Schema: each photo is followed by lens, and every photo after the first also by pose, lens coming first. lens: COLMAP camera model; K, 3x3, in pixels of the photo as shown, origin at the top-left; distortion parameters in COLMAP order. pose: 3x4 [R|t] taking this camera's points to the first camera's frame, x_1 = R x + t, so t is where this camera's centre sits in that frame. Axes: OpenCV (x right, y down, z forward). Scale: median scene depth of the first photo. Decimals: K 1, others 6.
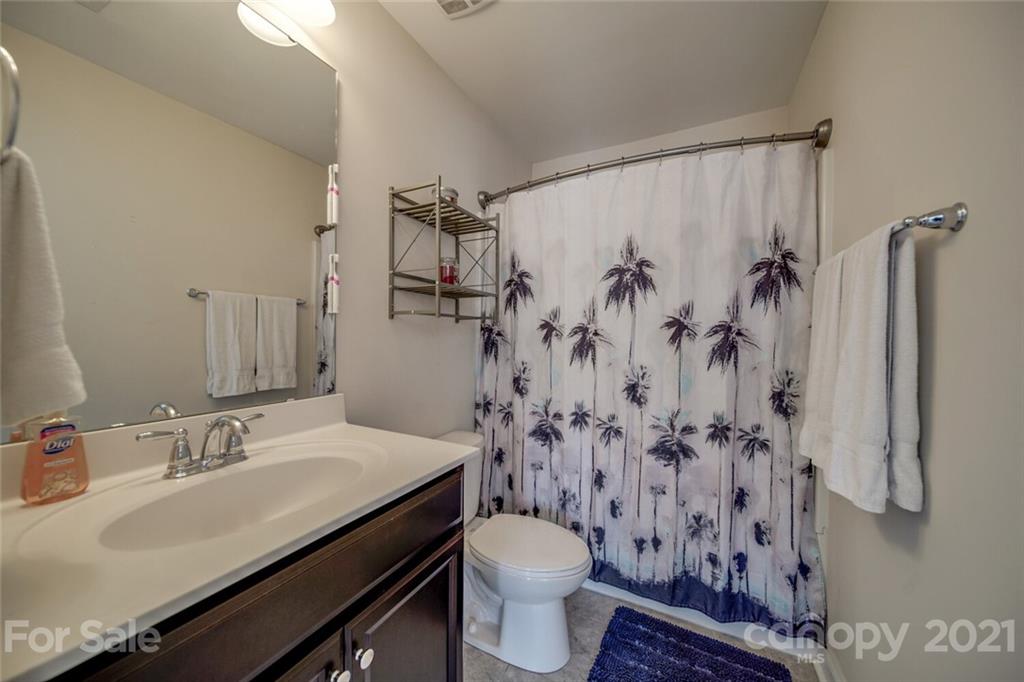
lens RADIAL K [[359.5, 0, 509.7], [0, 359.5, 339.5], [0, 0, 1]] dist [-0.002821, -0.000058]
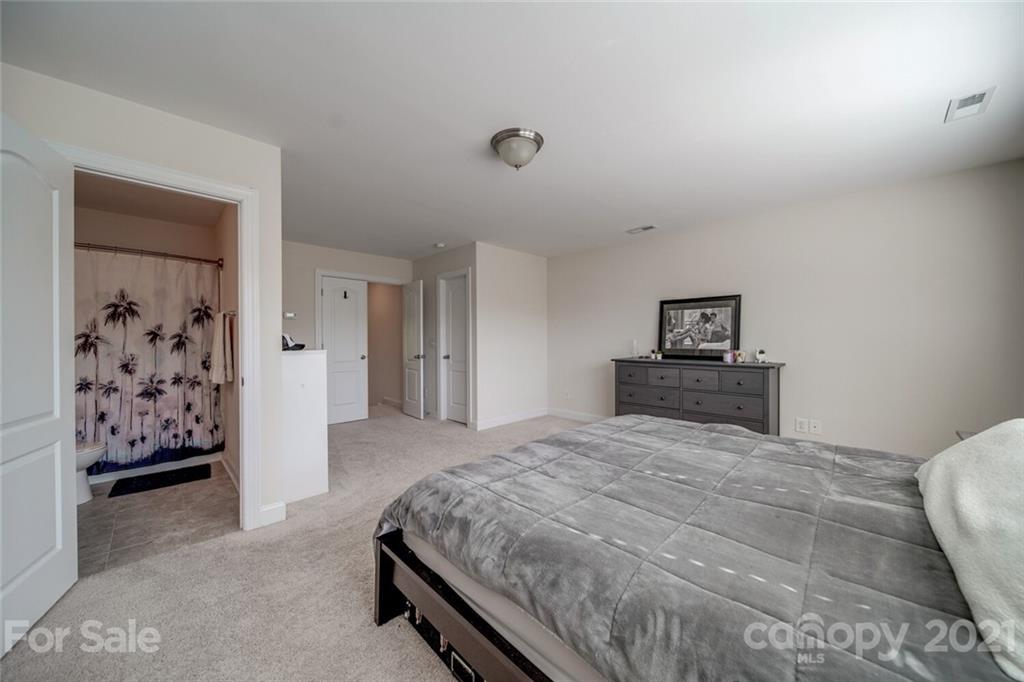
lens RADIAL K [[359.5, 0, 508.0], [0, 359.5, 341.5], [0, 0, 1]] dist [-0.002821, -0.000058]
pose [[0.309241, -0.014117, 0.950879, -0.942060], [0.010792, 0.999878, 0.011334, 0.002604], [-0.950922, 0.006757, 0.309356, -1.725697]]
